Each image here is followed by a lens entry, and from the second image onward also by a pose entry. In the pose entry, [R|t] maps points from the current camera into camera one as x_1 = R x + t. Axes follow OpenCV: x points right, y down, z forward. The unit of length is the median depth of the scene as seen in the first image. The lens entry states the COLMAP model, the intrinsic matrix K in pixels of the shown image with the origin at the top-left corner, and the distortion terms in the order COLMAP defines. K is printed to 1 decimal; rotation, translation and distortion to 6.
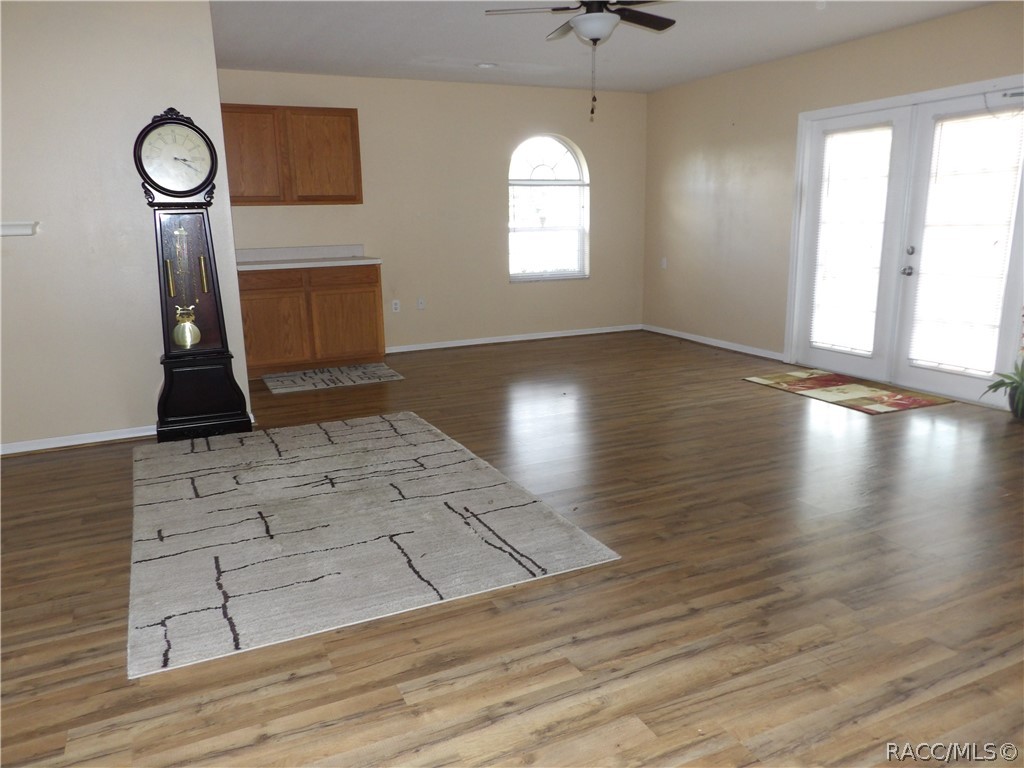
lens RADIAL K [[742.1, 0, 510.5], [0, 742.1, 386.0], [0, 0, 1]] dist [-0.030415, 0.048112]
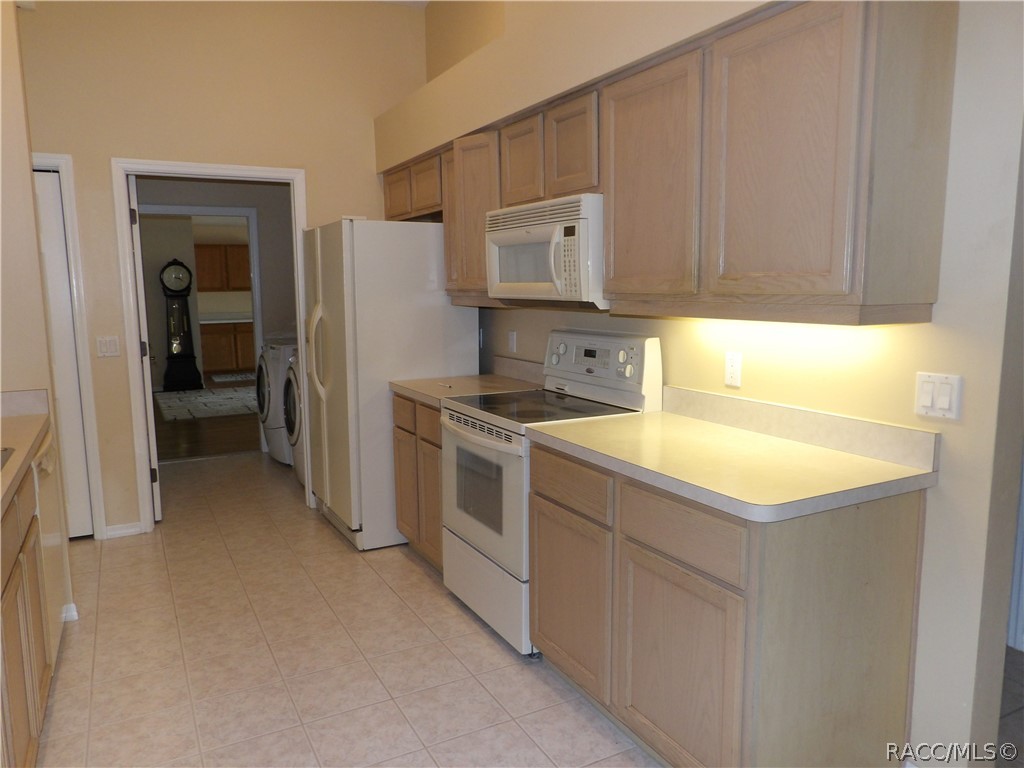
lens RADIAL K [[742.1, 0, 513.8], [0, 742.1, 384.6], [0, 0, 1]] dist [-0.030415, 0.048112]
pose [[0.998998, -0.004903, 0.044479, 0.544389], [0.009120, 0.995426, -0.095099, 0.285284], [-0.043810, 0.095410, 0.994474, -1.414492]]
